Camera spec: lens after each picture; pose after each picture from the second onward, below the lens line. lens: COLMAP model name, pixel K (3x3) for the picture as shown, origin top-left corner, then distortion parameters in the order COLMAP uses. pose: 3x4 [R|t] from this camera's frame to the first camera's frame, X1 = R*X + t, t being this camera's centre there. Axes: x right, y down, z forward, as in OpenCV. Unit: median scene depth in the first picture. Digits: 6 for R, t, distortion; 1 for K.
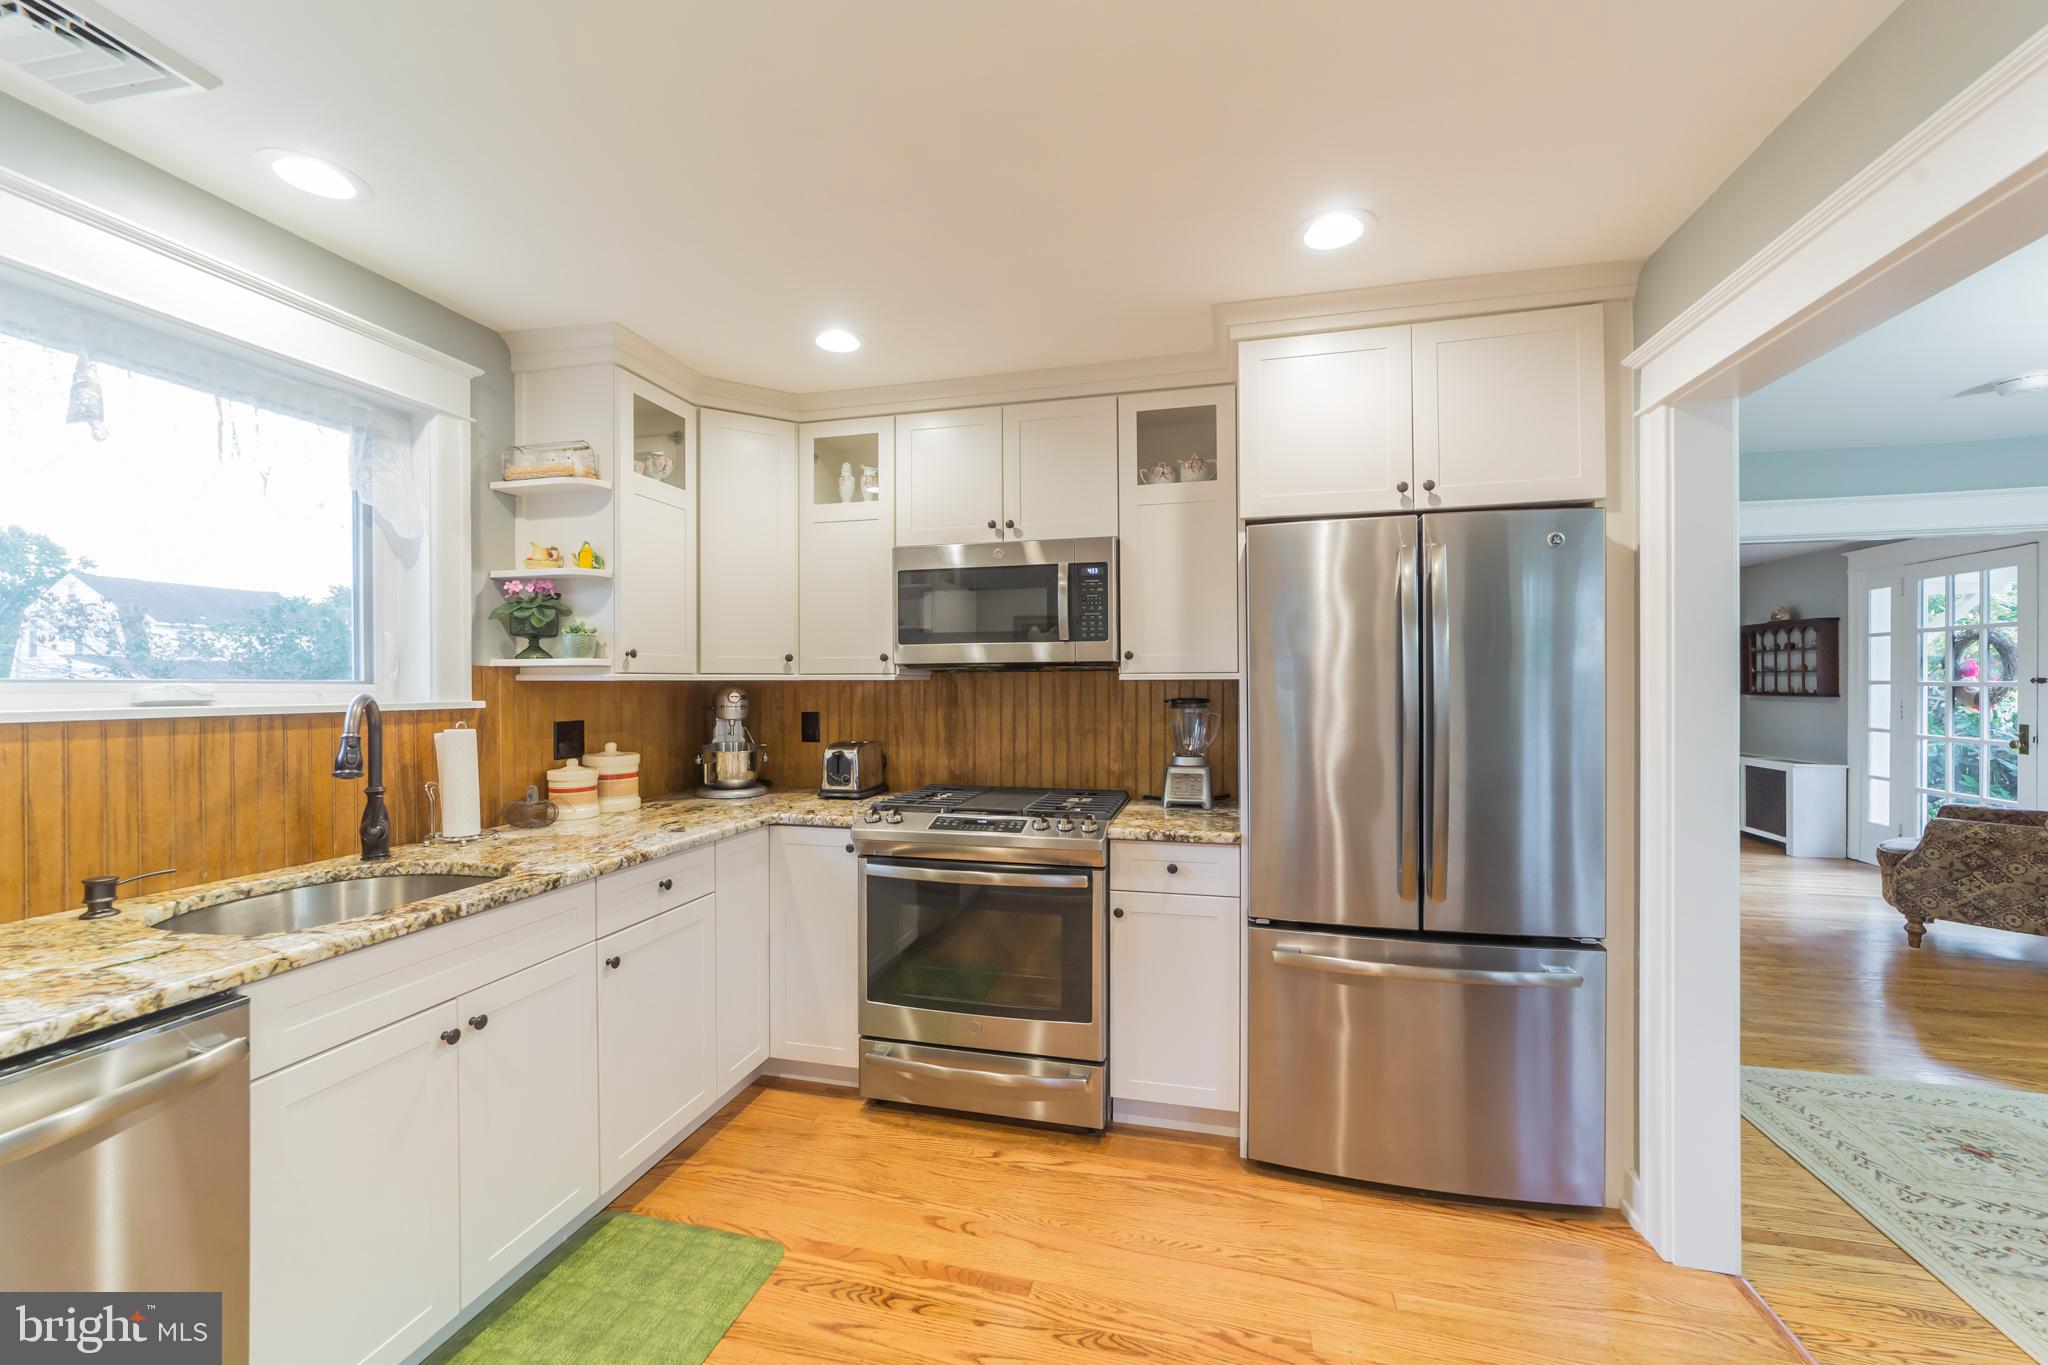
lens RADIAL K [[791.2, 0, 1026.1], [0, 791.2, 695.9], [0, 0, 1]] dist [-0.008116, 0.001852]
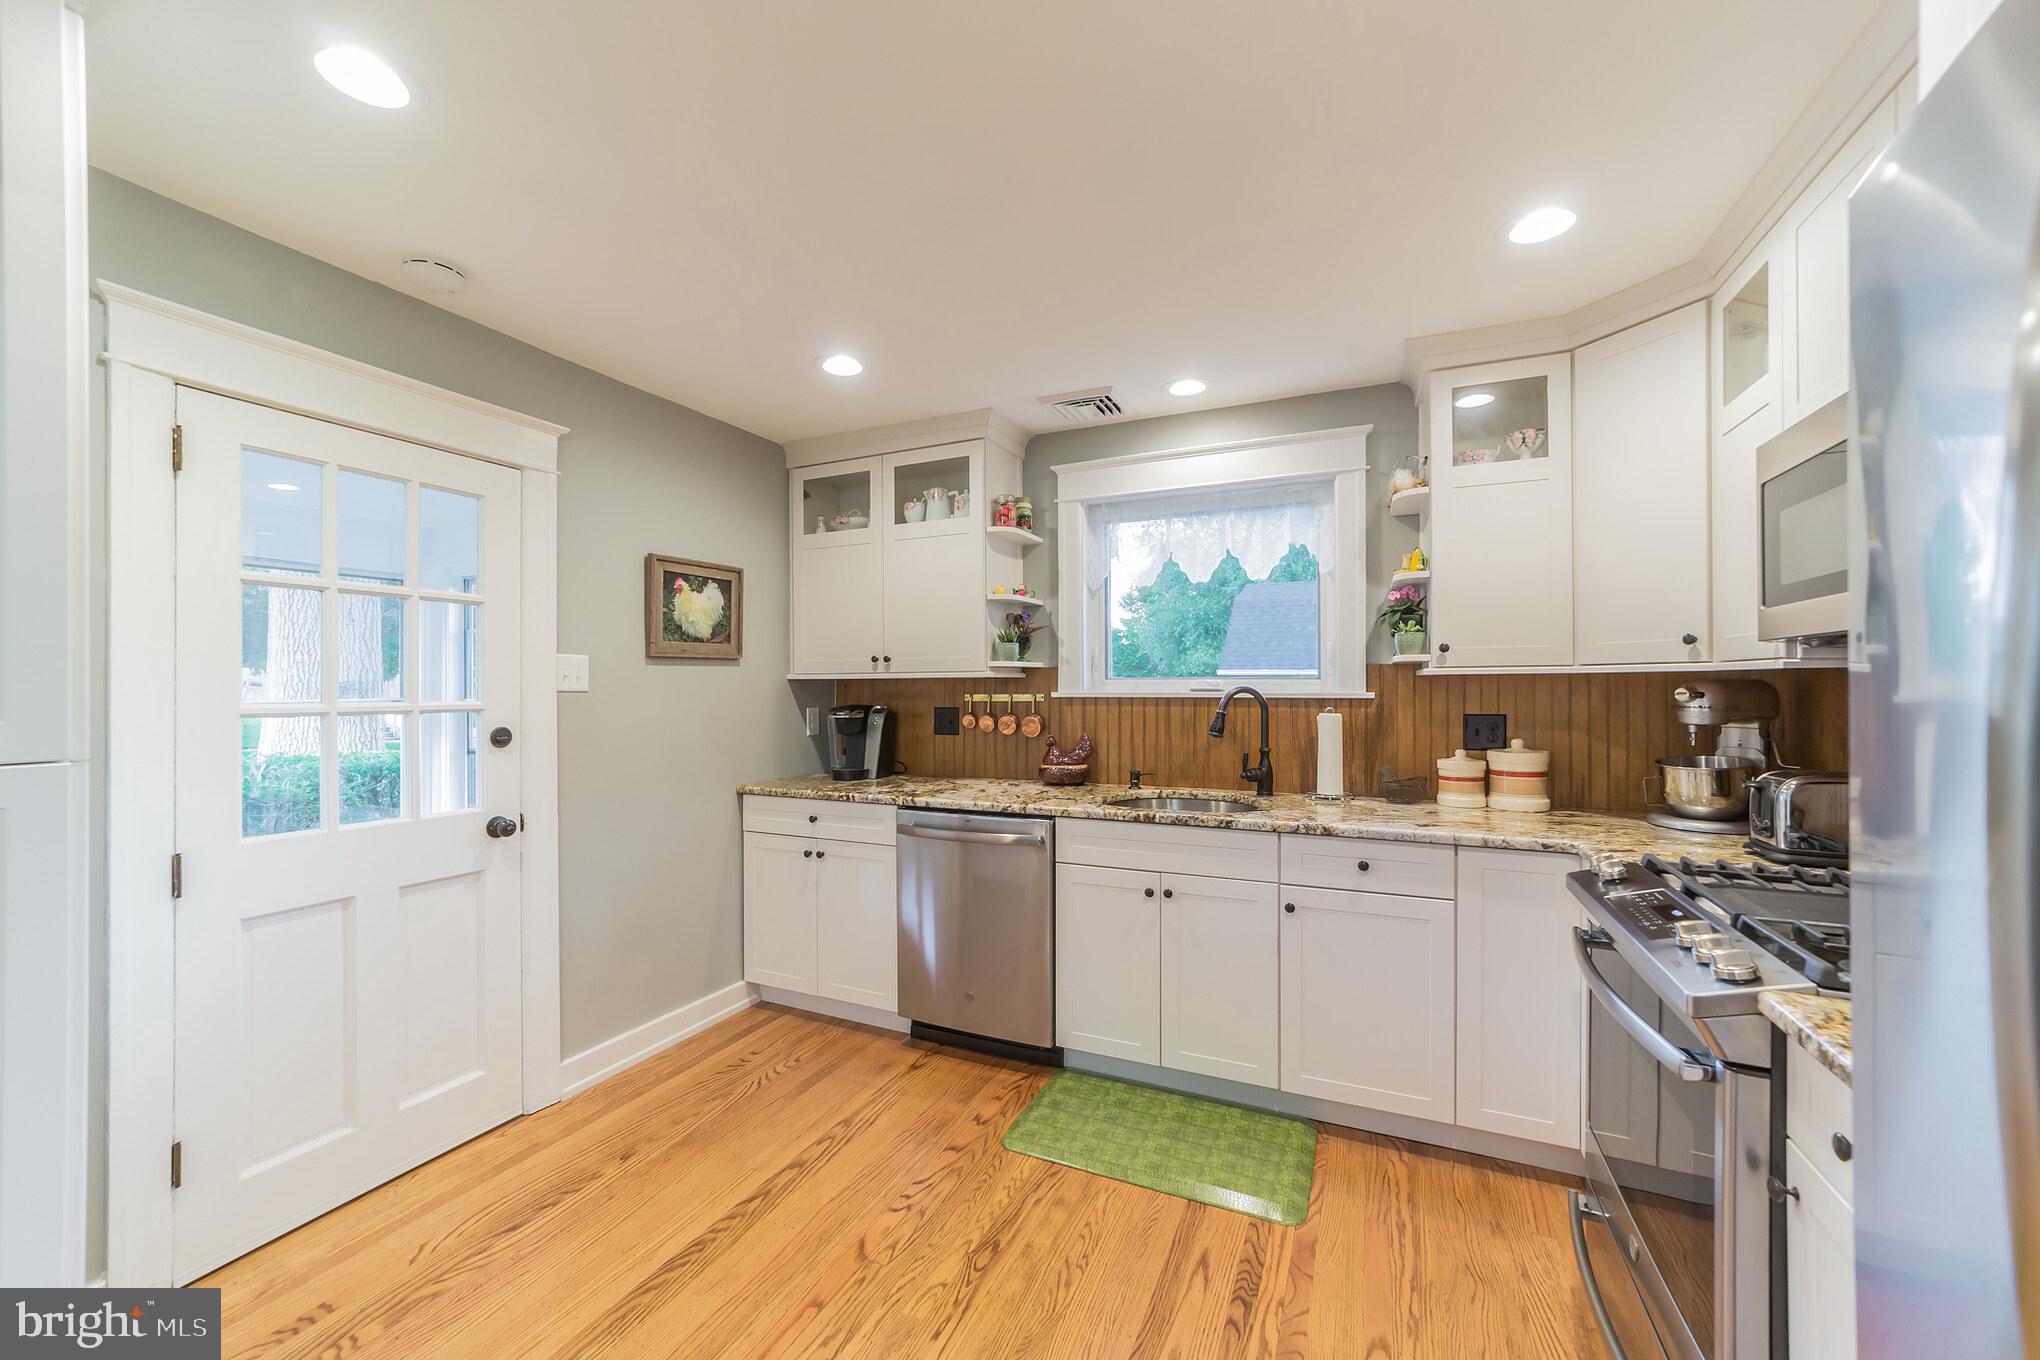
lens RADIAL K [[785.8, 0, 981.5], [0, 785.8, 686.4], [0, 0, 1]] dist [-0.009136, 0.000706]
pose [[-0.208401, 0.008795, -0.978004, 0.494550], [-0.006491, 0.999925, 0.010376, -0.009090], [0.978022, 0.008511, -0.208329, 0.510735]]
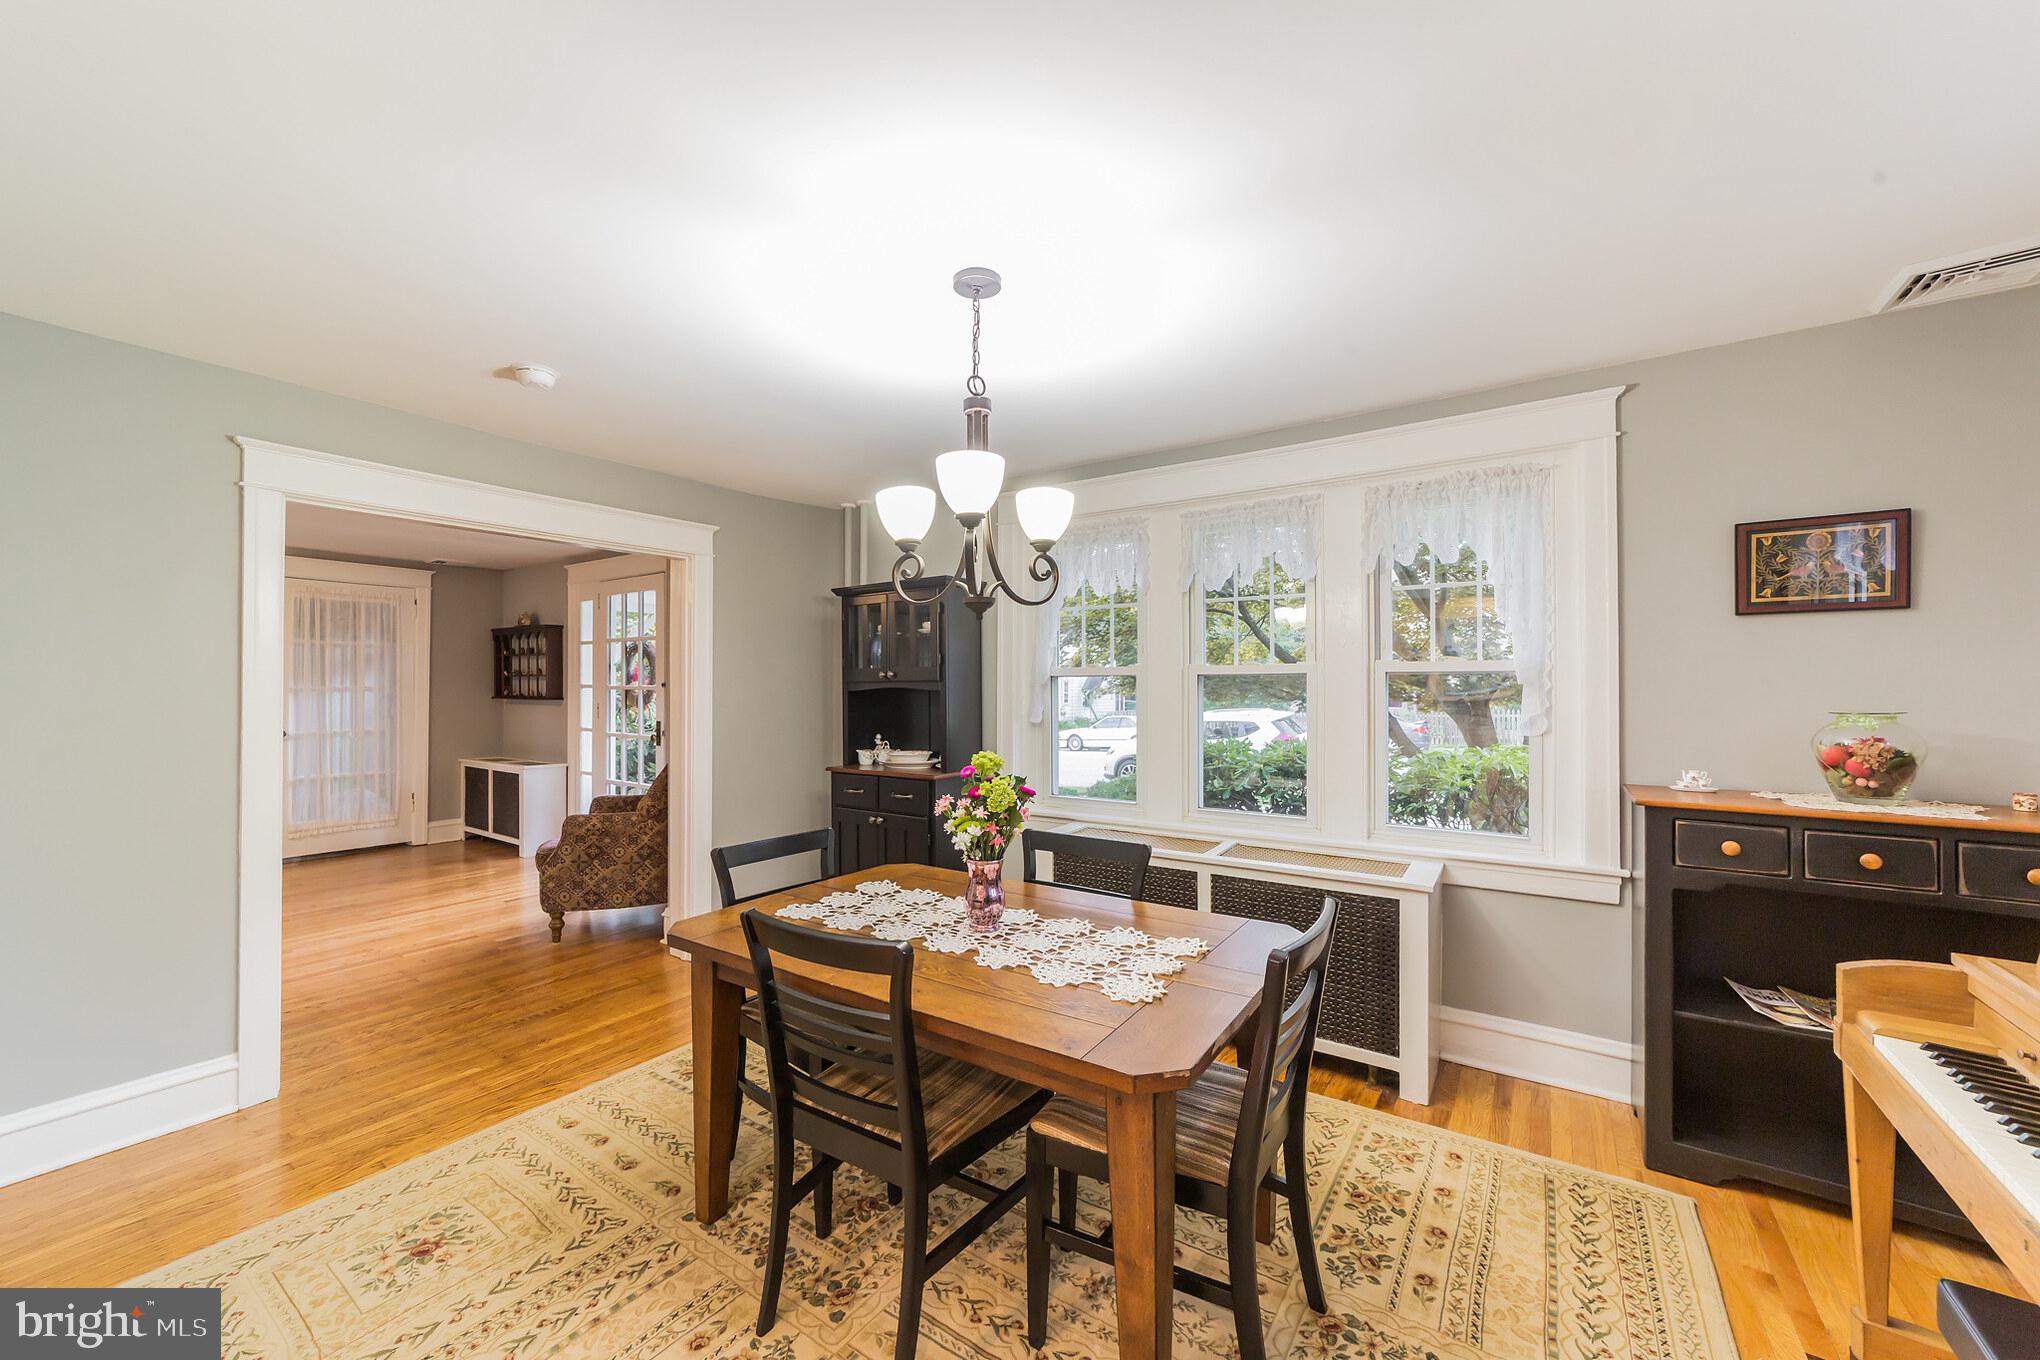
lens RADIAL K [[785.8, 0, 1020.3], [0, 785.8, 669.7], [0, 0, 1]] dist [-0.009136, 0.000706]
pose [[0.347569, 0.019394, 0.937454, 0.482929], [0.013431, 0.999581, -0.025659, -0.006289], [-0.937558, 0.021509, 0.347163, 0.075811]]
